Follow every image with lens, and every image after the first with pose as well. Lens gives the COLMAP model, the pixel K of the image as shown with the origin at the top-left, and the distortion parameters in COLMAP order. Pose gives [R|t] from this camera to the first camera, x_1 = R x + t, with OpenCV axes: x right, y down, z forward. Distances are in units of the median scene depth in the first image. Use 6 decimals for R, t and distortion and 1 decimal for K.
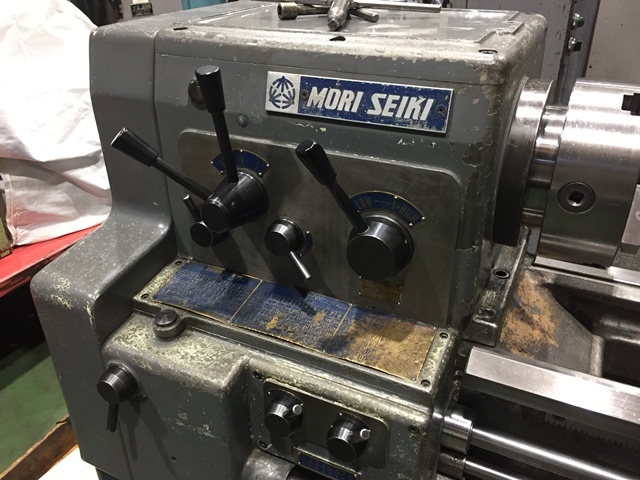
lens RADIAL K [[549.4, 0, 322.1], [0, 549.4, 238.1], [0, 0, 1]] dist [0.084706, -0.127364]
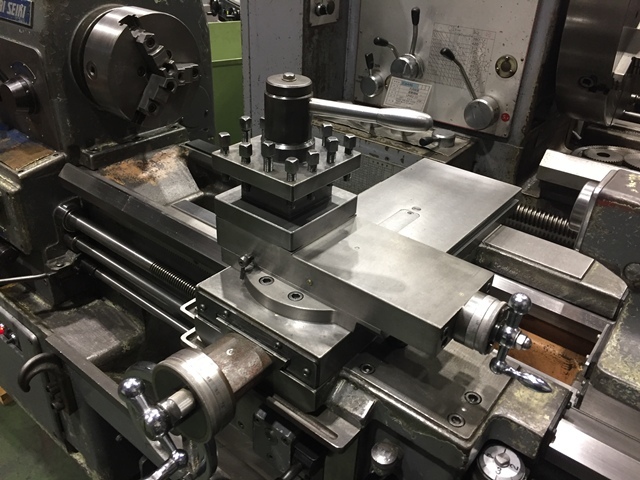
lens RADIAL K [[549.4, 0, 322.1], [0, 549.4, 238.1], [0, 0, 1]] dist [0.084706, -0.127364]
pose [[0.974032, 0.160648, -0.159543, 1.276996], [-0.154738, 0.986745, 0.048885, 0.210240], [0.165281, -0.022928, 0.985980, -0.526680]]
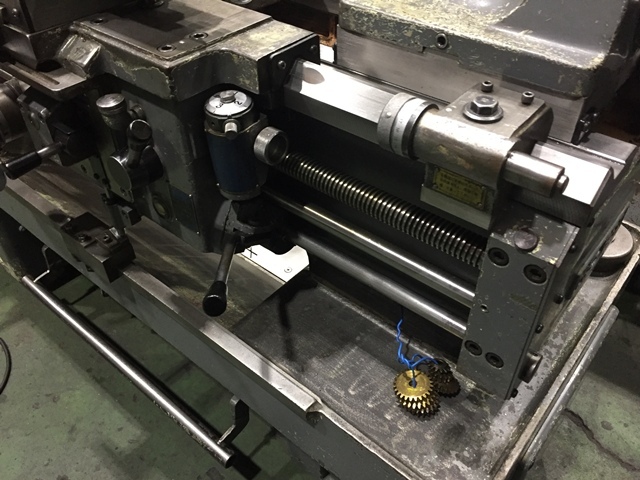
lens RADIAL K [[546.5, 0, 321.7], [0, 546.5, 236.9], [0, 0, 1]] dist [0.085716, -0.126478]
pose [[0.969782, 0.160280, -0.183936, 1.776029], [-0.116664, 0.966797, 0.227361, 0.543144], [0.214270, -0.199032, 0.956282, -0.417976]]
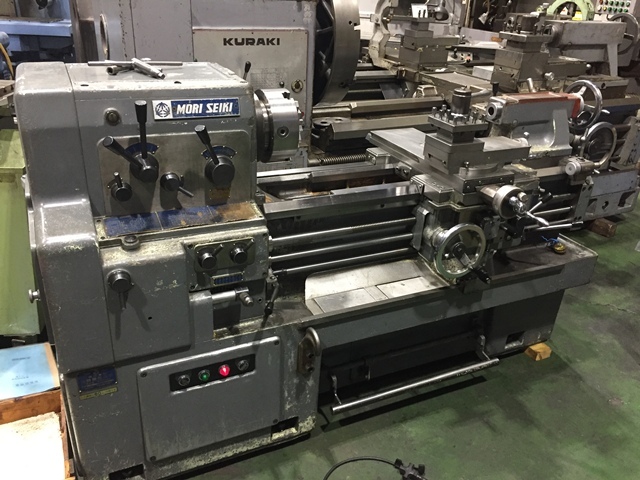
lens RADIAL K [[549.4, 0, 322.1], [0, 549.4, 238.1], [0, 0, 1]] dist [0.084706, -0.127364]
pose [[0.626473, -0.300987, 0.718984, -1.266226], [0.321869, 0.940009, 0.113061, 0.144454], [-0.709882, 0.160589, 0.685769, -0.753571]]
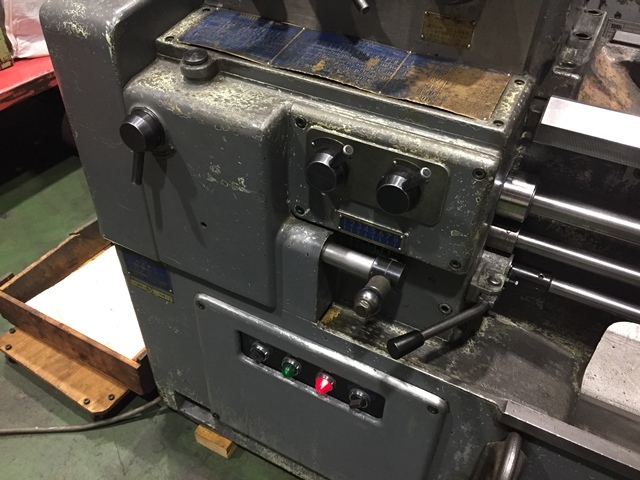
lens RADIAL K [[549.4, 0, 322.1], [0, 549.4, 238.1], [0, 0, 1]] dist [0.084706, -0.127364]
pose [[0.998556, 0.053678, 0.001967, -0.073684], [-0.052956, 0.977688, 0.203277, 0.246116], [0.008988, -0.203087, 0.979119, 0.094150]]
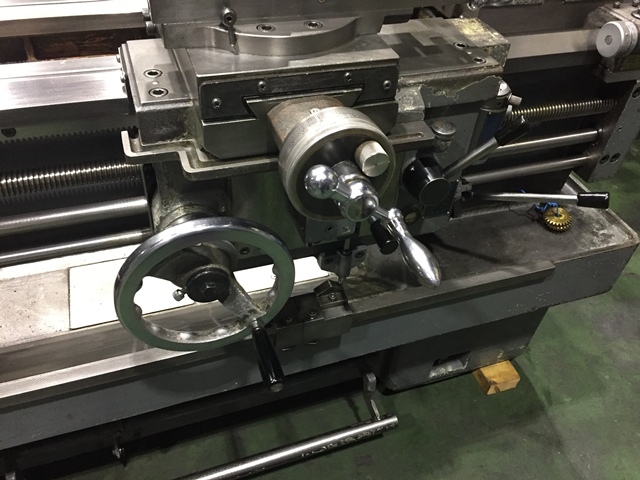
lens RADIAL K [[549.4, 0, 322.1], [0, 549.4, 238.1], [0, 0, 1]] dist [0.084706, -0.127364]
pose [[0.702693, -0.438707, 0.560142, 0.551302], [0.277230, 0.893880, 0.352311, 0.356466], [-0.655261, -0.092278, 0.749745, -0.229636]]
